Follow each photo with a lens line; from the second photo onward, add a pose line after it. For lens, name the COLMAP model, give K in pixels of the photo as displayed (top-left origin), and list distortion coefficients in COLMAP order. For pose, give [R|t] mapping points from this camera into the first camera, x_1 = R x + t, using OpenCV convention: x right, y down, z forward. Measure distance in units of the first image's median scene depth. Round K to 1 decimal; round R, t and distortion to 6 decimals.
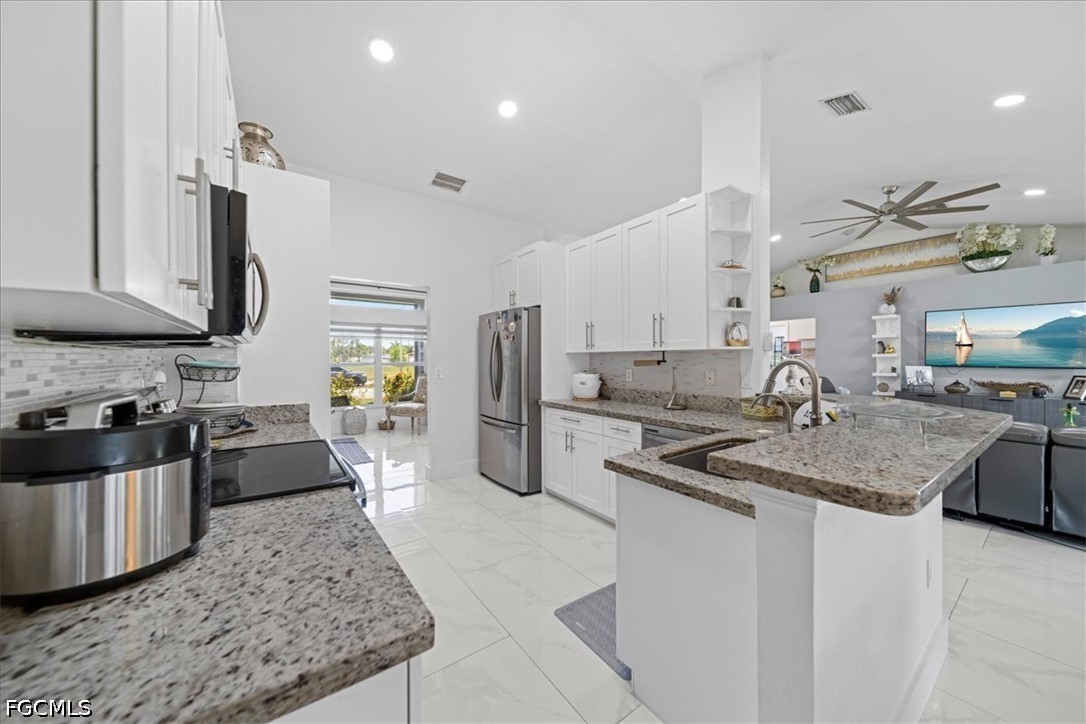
lens RADIAL K [[381.1, 0, 551.1], [0, 381.1, 360.1], [0, 0, 1]] dist [0.000378, -0.000947]
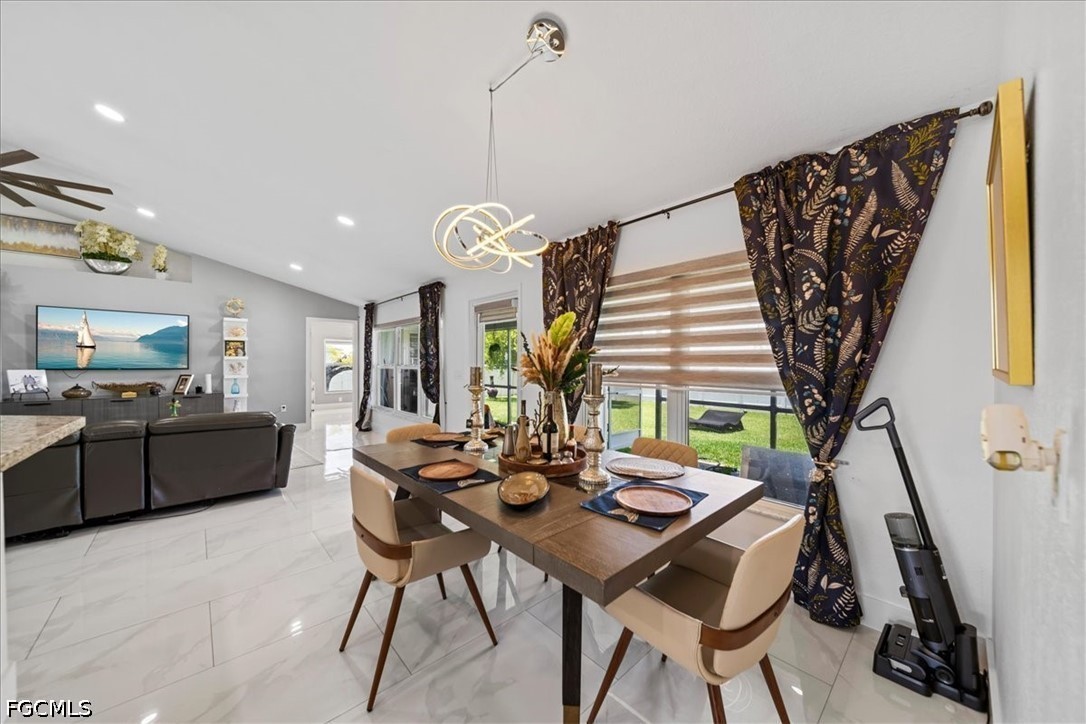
lens RADIAL K [[381.1, 0, 548.8], [0, 381.1, 362.1], [0, 0, 1]] dist [0.000378, -0.000947]
pose [[-0.110077, -0.003205, 0.993918, 0.020328], [0.003738, 0.999986, 0.003638, -0.000301], [-0.993916, 0.004115, -0.110064, -0.043377]]
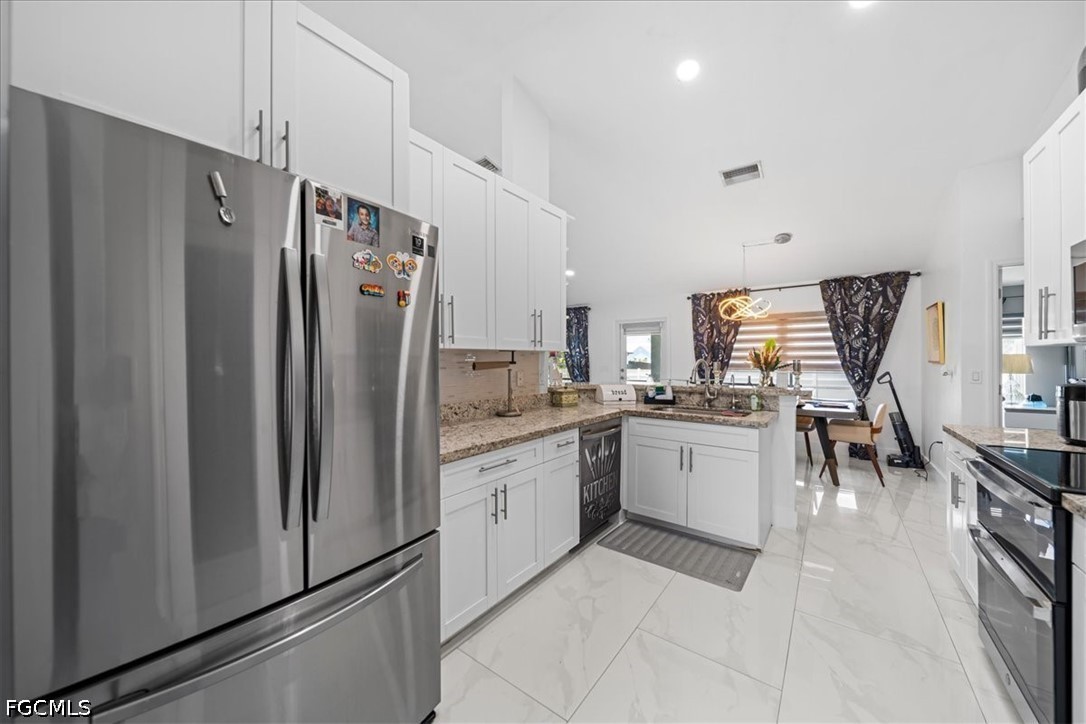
lens RADIAL K [[381.1, 0, 548.6], [0, 381.1, 357.5], [0, 0, 1]] dist [0.000378, -0.000947]
pose [[-0.290185, 0.006961, 0.956945, -0.068766], [0.005279, 0.999970, -0.005673, -0.000417], [-0.956956, 0.003406, -0.290213, 0.142618]]
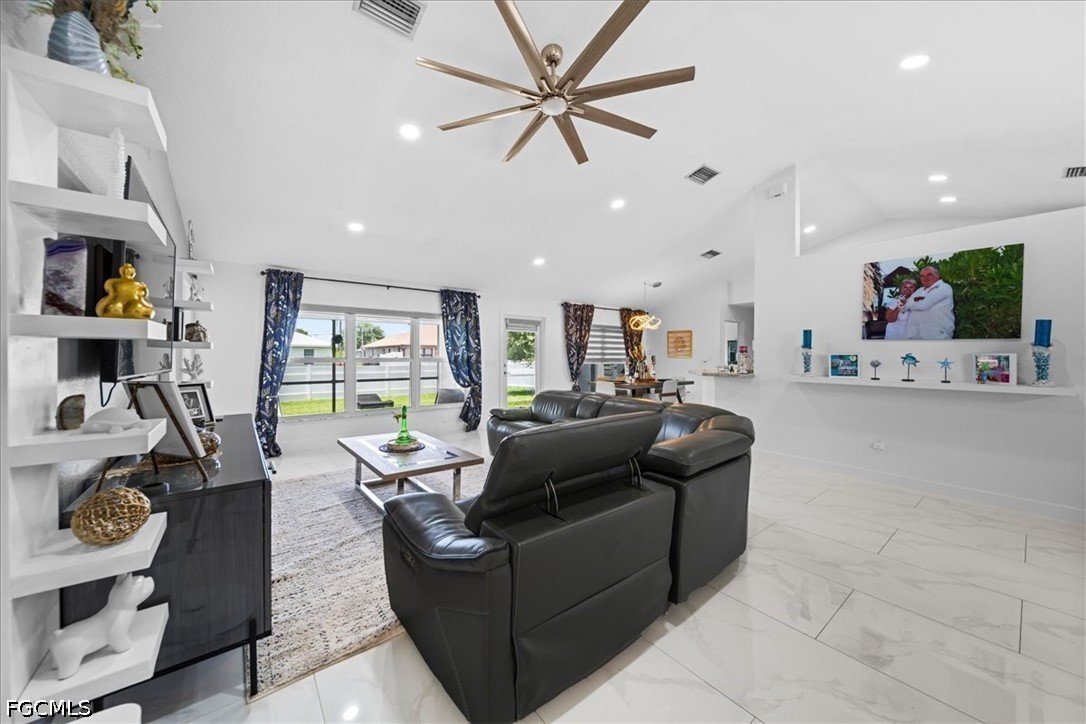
lens RADIAL K [[381.1, 0, 550.2], [0, 381.1, 355.8], [0, 0, 1]] dist [0.000378, -0.000947]
pose [[-0.999153, -0.007072, -0.040546, 0.225469], [-0.007537, 0.999908, 0.011318, -0.003149], [0.040463, 0.011614, -0.999114, 0.324855]]
